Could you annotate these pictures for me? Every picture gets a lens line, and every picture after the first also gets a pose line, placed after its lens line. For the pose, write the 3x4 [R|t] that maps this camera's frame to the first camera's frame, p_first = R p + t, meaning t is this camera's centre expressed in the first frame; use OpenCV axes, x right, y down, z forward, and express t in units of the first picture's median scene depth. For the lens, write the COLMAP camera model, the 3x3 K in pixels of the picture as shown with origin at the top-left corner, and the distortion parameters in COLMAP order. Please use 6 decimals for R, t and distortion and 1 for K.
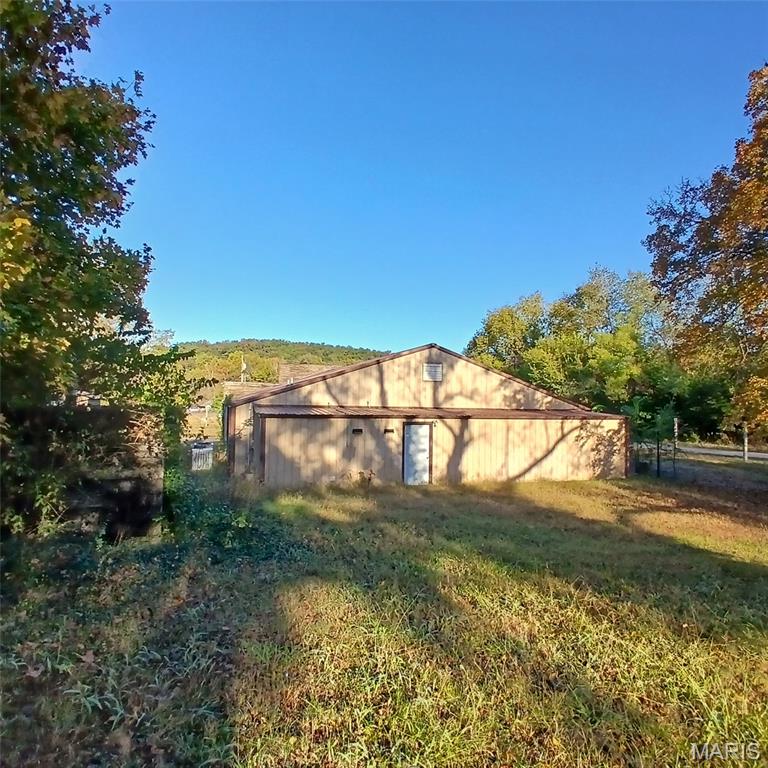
lens RADIAL K [[511.5, 0, 396.7], [0, 511.5, 382.8], [0, 0, 1]] dist [0.009582, -0.055393]
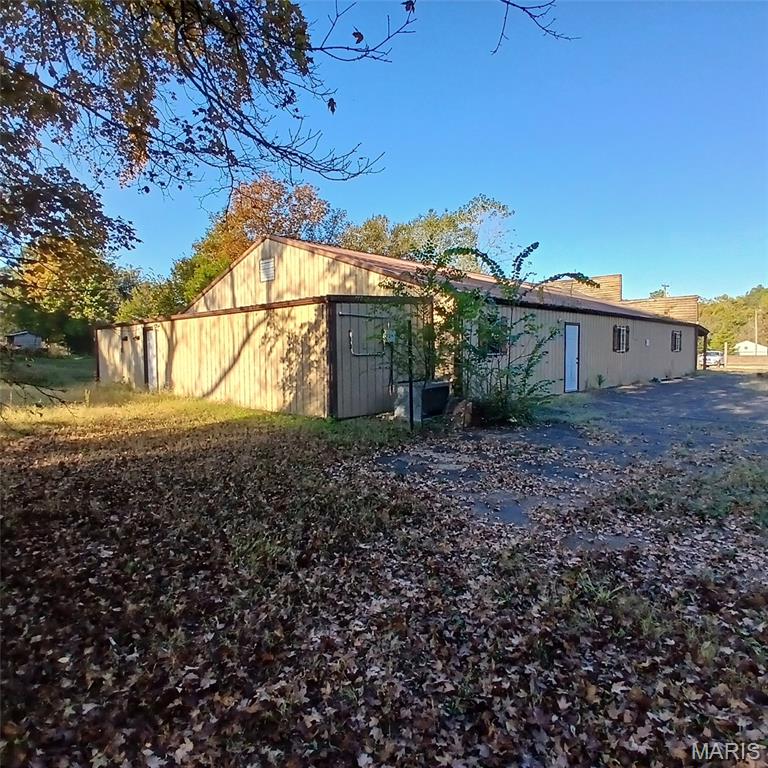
lens RADIAL K [[511.5, 0, 396.7], [0, 511.5, 382.8], [0, 0, 1]] dist [0.009582, -0.055393]
pose [[0.398343, 0.038110, -0.916444, 0.957893], [0.048302, 0.996879, 0.062449, 0.126630], [0.915964, -0.069142, 0.395259, 0.884189]]
